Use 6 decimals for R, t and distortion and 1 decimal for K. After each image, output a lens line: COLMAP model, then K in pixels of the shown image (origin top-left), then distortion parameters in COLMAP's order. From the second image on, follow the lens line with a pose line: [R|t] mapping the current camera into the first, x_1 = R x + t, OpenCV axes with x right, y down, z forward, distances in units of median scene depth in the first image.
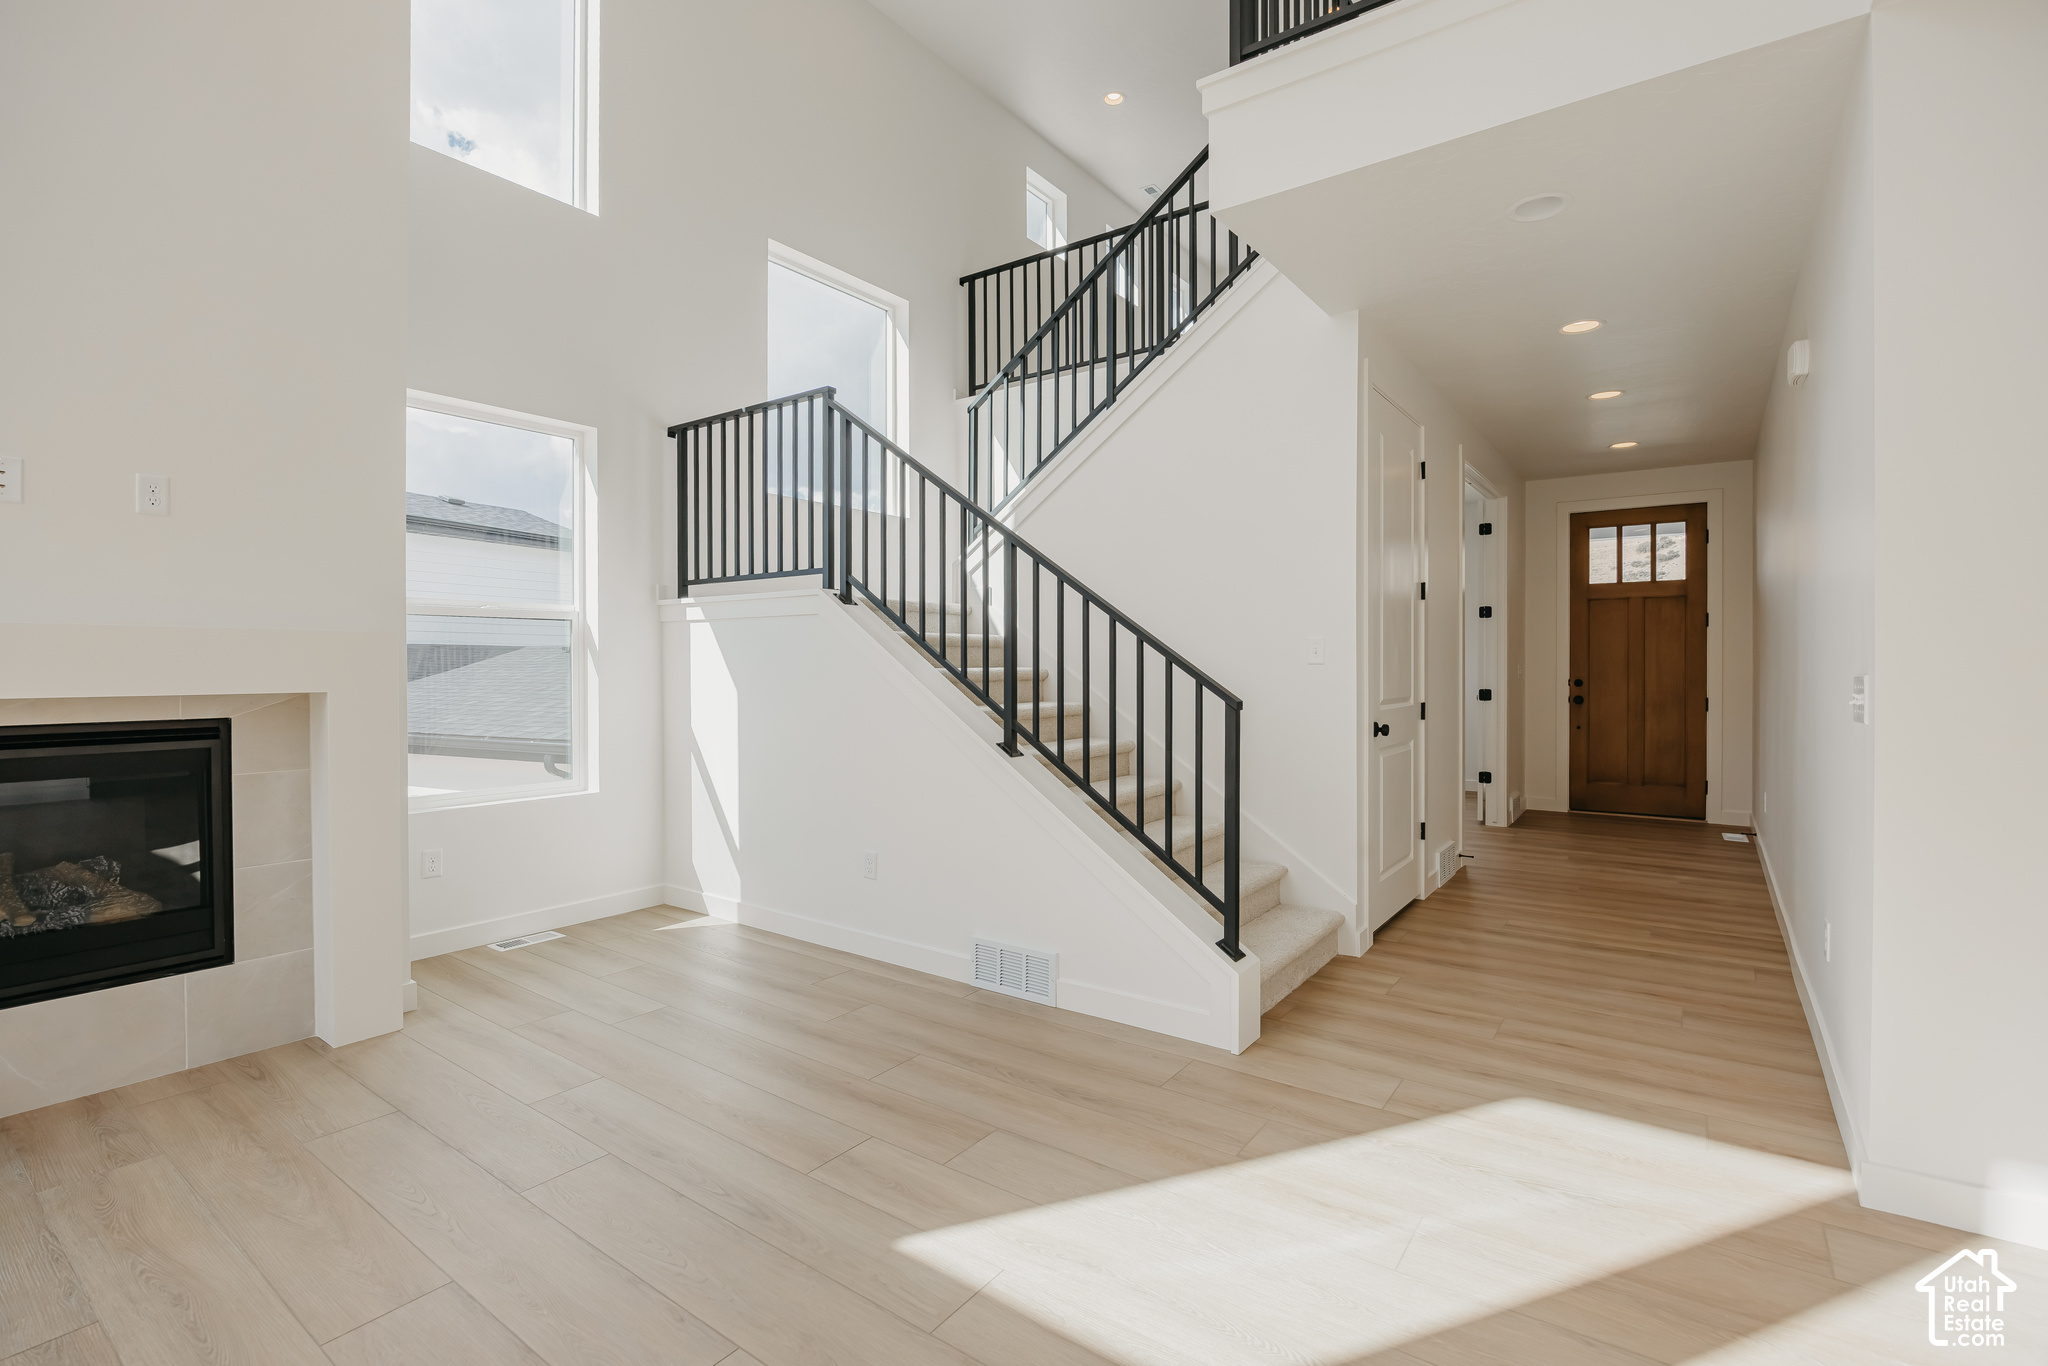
lens RADIAL K [[923.6, 0, 1035.0], [0, 923.6, 673.1], [0, 0, 1]] dist [-0.018901, 0.000349]
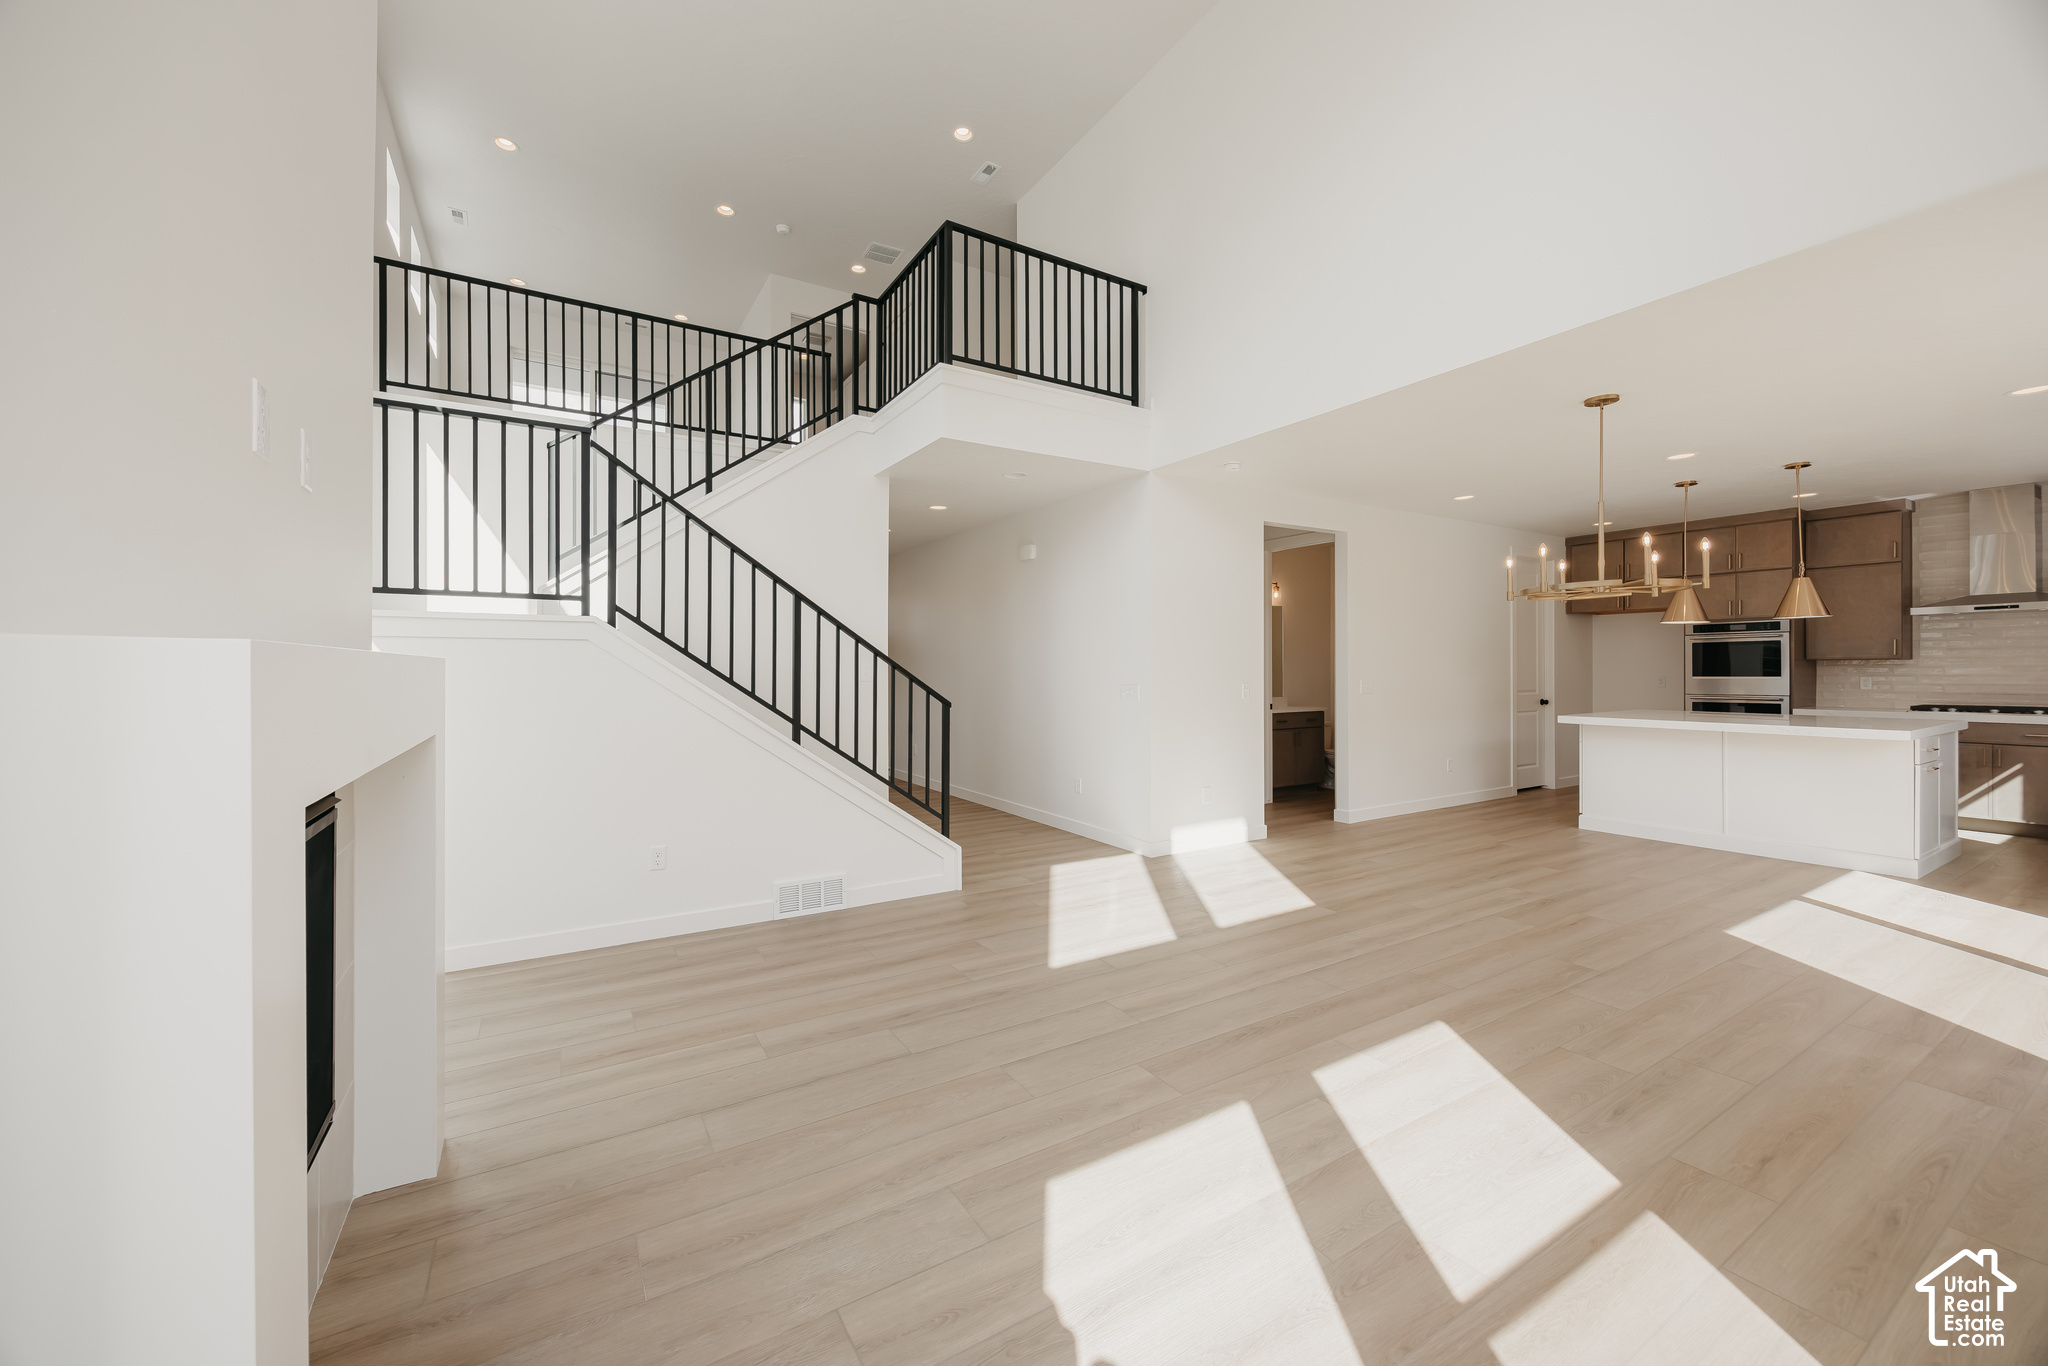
lens RADIAL K [[780.0, 0, 1025.8], [0, 780.0, 672.0], [0, 0, 1]] dist [-0.000269, -0.000019]
pose [[0.388616, -0.000428, 0.921400, -0.881235], [0.009894, 0.999944, -0.003708, -0.018202], [-0.921347, 0.010557, 0.388599, 0.183185]]
